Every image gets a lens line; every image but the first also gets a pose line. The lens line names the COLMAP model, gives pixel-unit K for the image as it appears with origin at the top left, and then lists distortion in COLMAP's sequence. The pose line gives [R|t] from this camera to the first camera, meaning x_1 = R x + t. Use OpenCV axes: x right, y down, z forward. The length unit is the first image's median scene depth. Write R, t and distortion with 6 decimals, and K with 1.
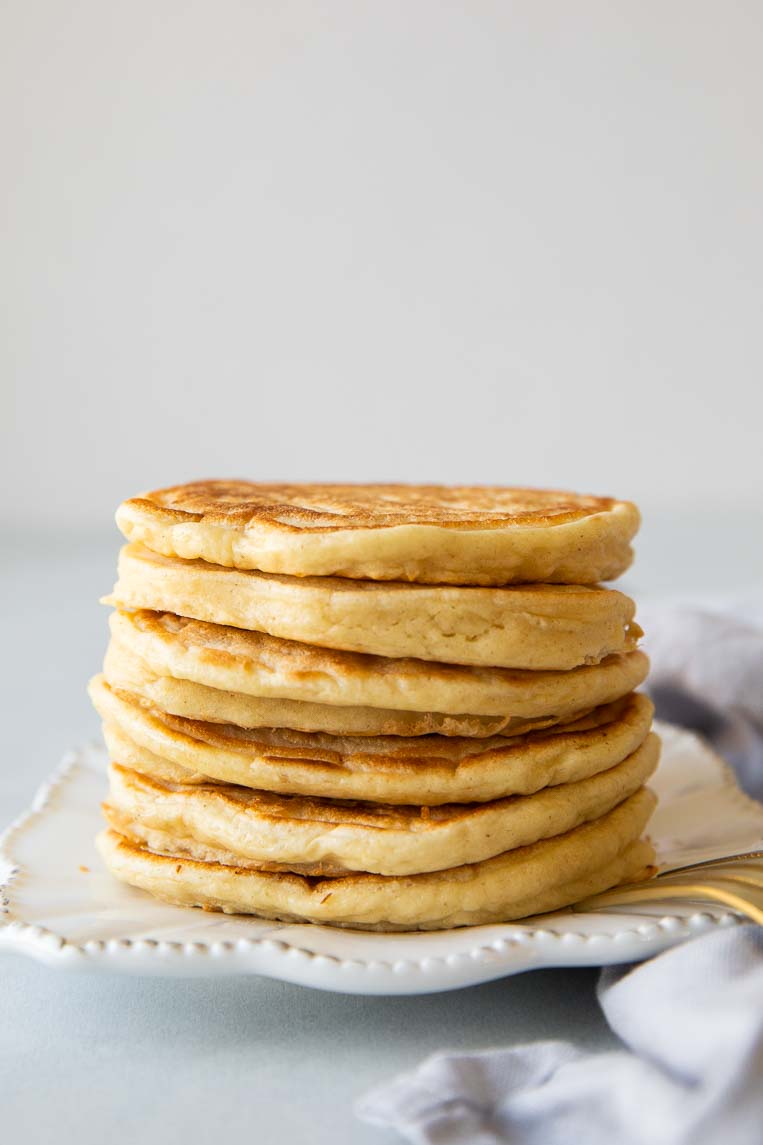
lens RADIAL K [[2227.7, 0, 355.5], [0, 2227.7, 493.2], [0, 0, 1]] dist [0.000364, -0.093123]
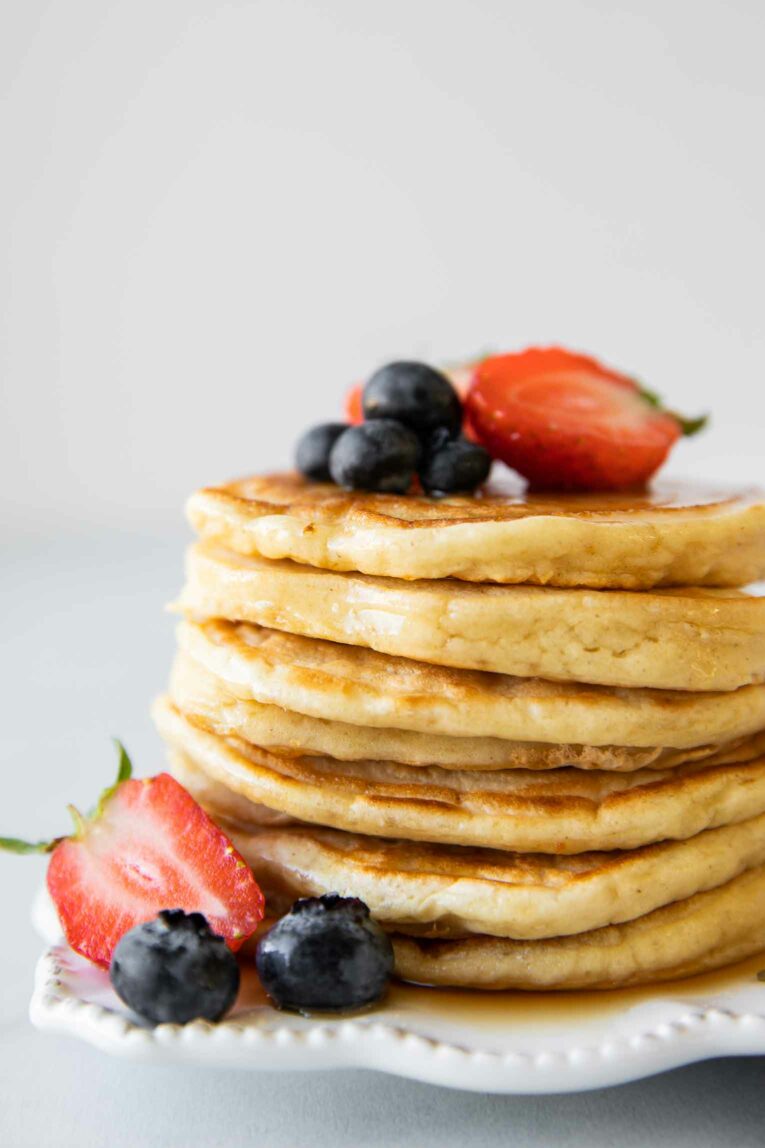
lens RADIAL K [[2018.2, 0, 331.0], [0, 2018.2, 510.9], [0, 0, 1]] dist [-0.049949, -0.189941]
pose [[0.999796, -0.005682, -0.019406, -0.038789], [0.005828, 0.999955, 0.007470, 0.006086], [0.019363, -0.007581, 0.999784, 0.246962]]
